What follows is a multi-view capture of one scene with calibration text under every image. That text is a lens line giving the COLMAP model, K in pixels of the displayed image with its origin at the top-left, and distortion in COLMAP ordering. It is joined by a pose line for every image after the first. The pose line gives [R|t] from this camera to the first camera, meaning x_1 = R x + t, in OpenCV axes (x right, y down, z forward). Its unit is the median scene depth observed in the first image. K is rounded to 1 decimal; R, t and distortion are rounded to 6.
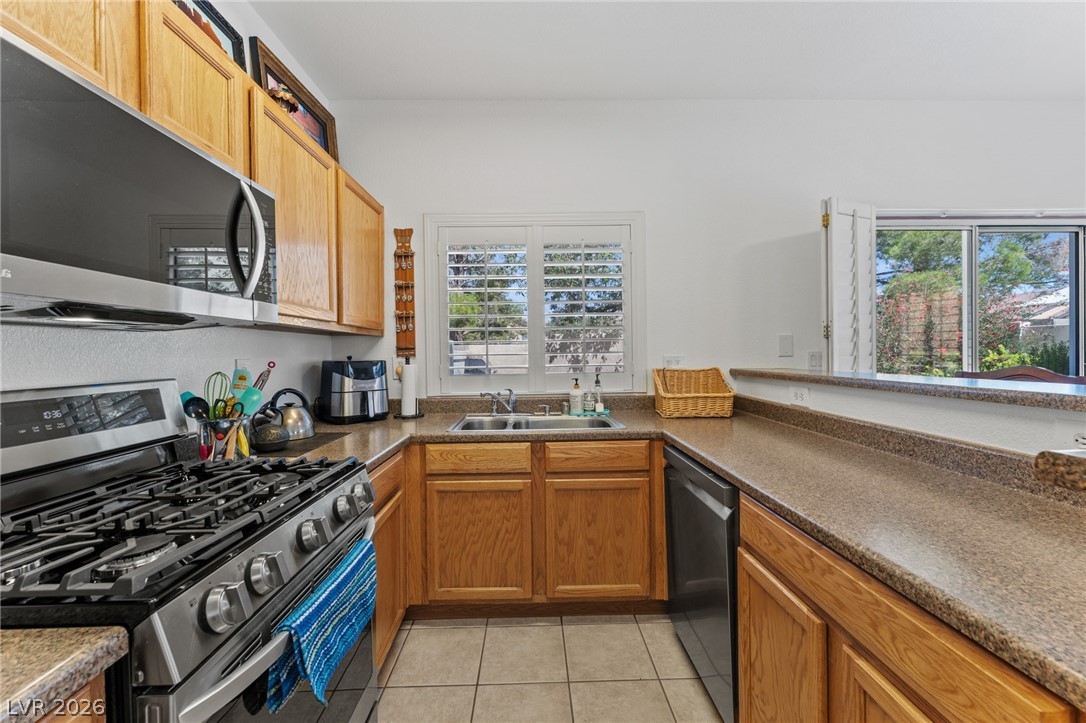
lens RADIAL K [[447.6, 0, 535.0], [0, 447.6, 356.1], [0, 0, 1]] dist [0.001206, -0.000917]
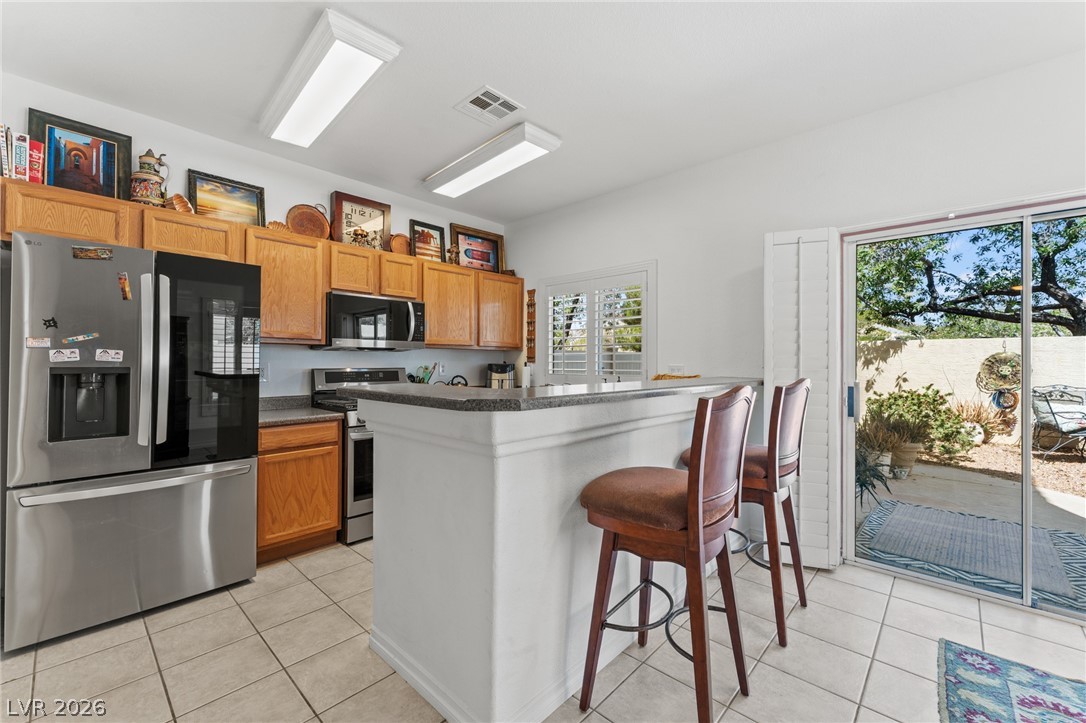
lens RADIAL K [[447.6, 0, 535.8], [0, 447.6, 357.7], [0, 0, 1]] dist [0.001206, -0.000917]
pose [[0.719121, 0.007887, -0.694840, 1.223793], [-0.013137, 0.999911, -0.002246, -0.015065], [0.694760, 0.010743, 0.719161, -0.328590]]
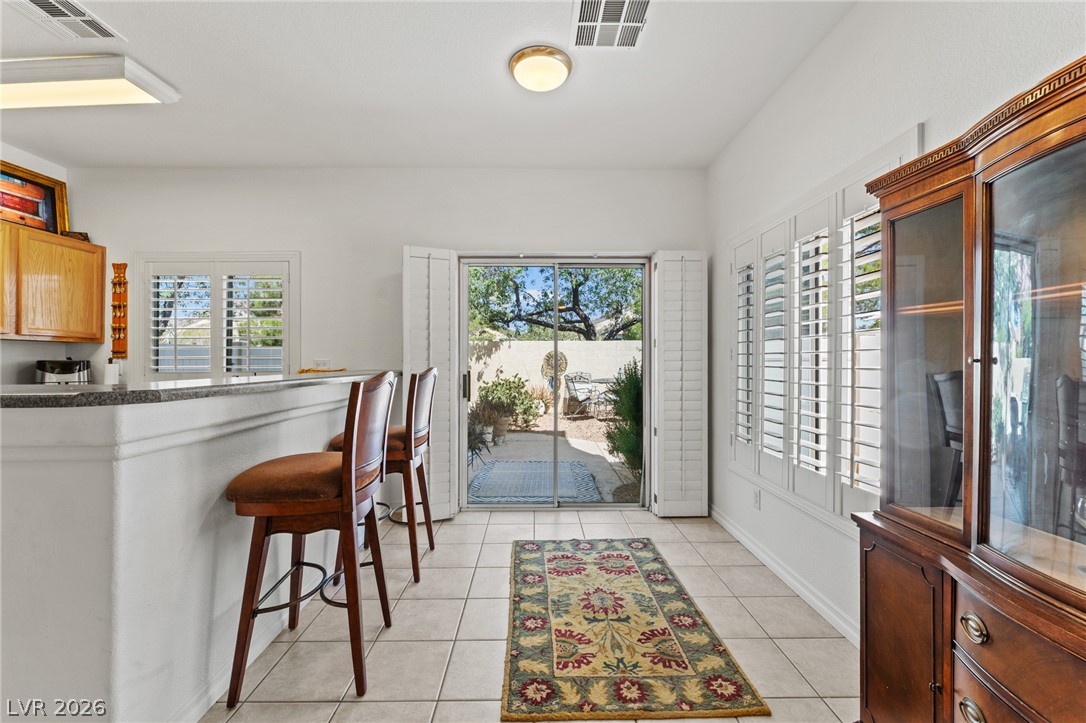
lens RADIAL K [[447.6, 0, 539.0], [0, 447.6, 356.9], [0, 0, 1]] dist [0.001206, -0.000917]
pose [[0.999966, 0.008219, -0.000810, 1.260963], [-0.008225, 0.999942, -0.006961, -0.003580], [0.000753, 0.006967, 0.999975, -0.451968]]
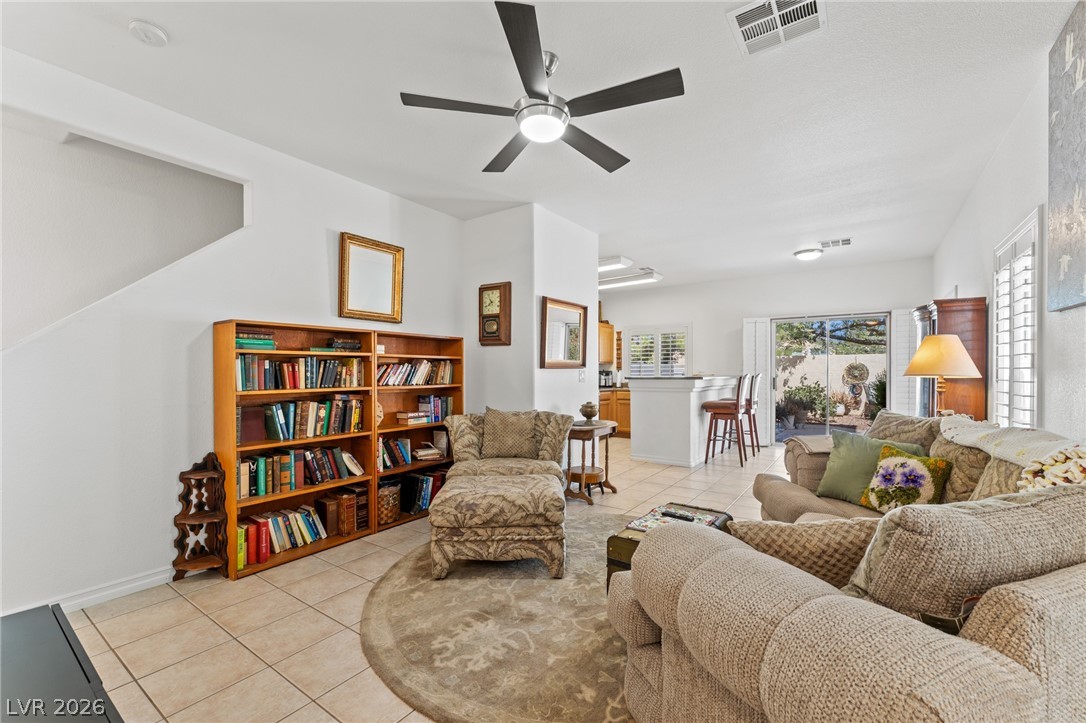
lens RADIAL K [[447.6, 0, 541.8], [0, 447.6, 376.7], [0, 0, 1]] dist [0.001206, -0.000917]
pose [[0.802492, 0.018304, -0.596382, 1.607395], [-0.007342, 0.999757, 0.020806, -0.016004], [0.596618, -0.012318, 0.802431, -2.624880]]
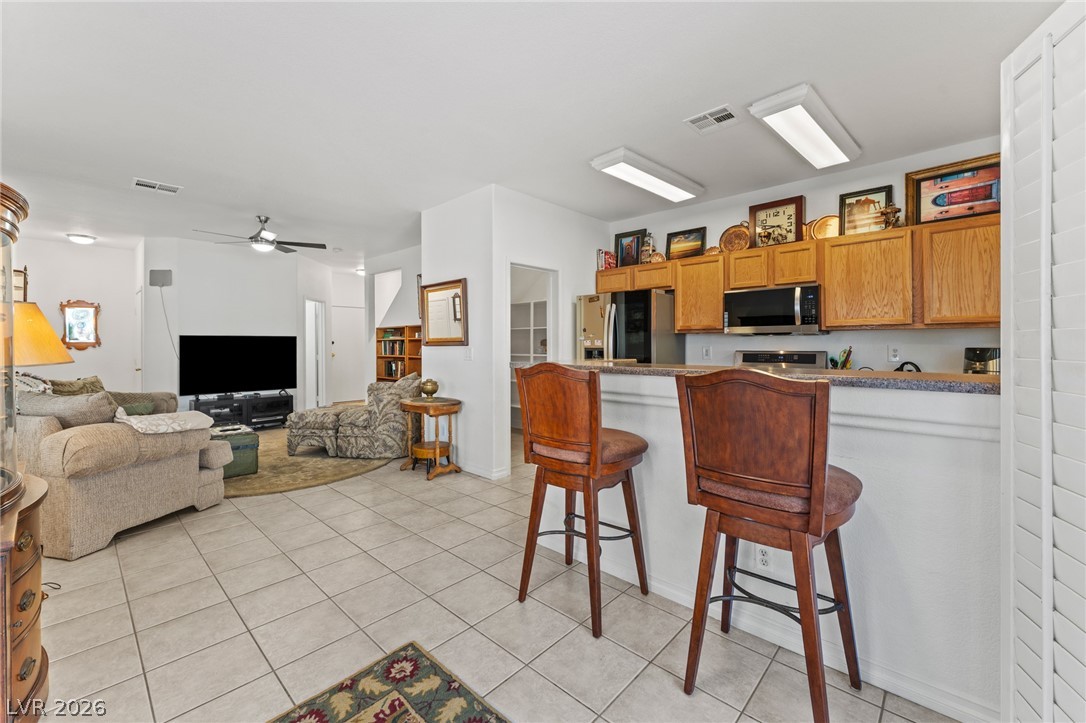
lens RADIAL K [[447.6, 0, 545.8], [0, 447.6, 344.7], [0, 0, 1]] dist [0.001206, -0.000917]
pose [[-0.693529, 0.015939, -0.720252, 1.674425], [0.010893, 0.999873, 0.011638, -0.031541], [0.720346, 0.000225, -0.693615, 1.142512]]
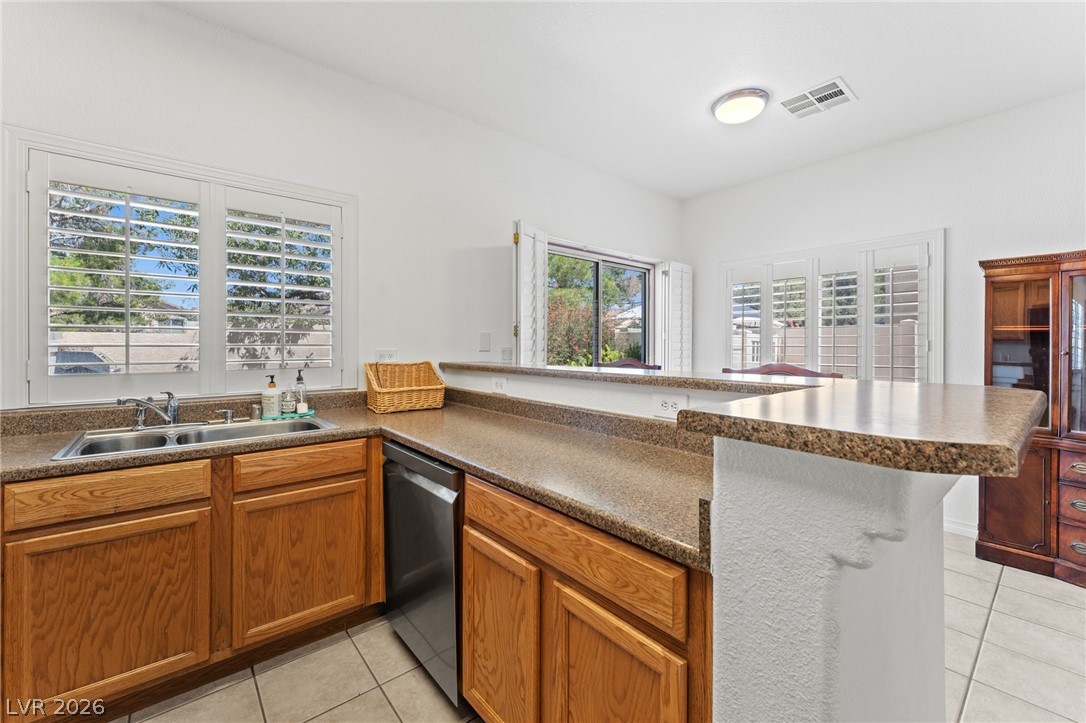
lens RADIAL K [[447.6, 0, 549.5], [0, 447.6, 345.2], [0, 0, 1]] dist [0.001206, -0.000917]
pose [[0.769572, 0.015600, 0.638370, -0.056352], [-0.007554, 0.999854, -0.015327, 0.002656], [-0.638516, 0.006973, 0.769577, 0.017832]]
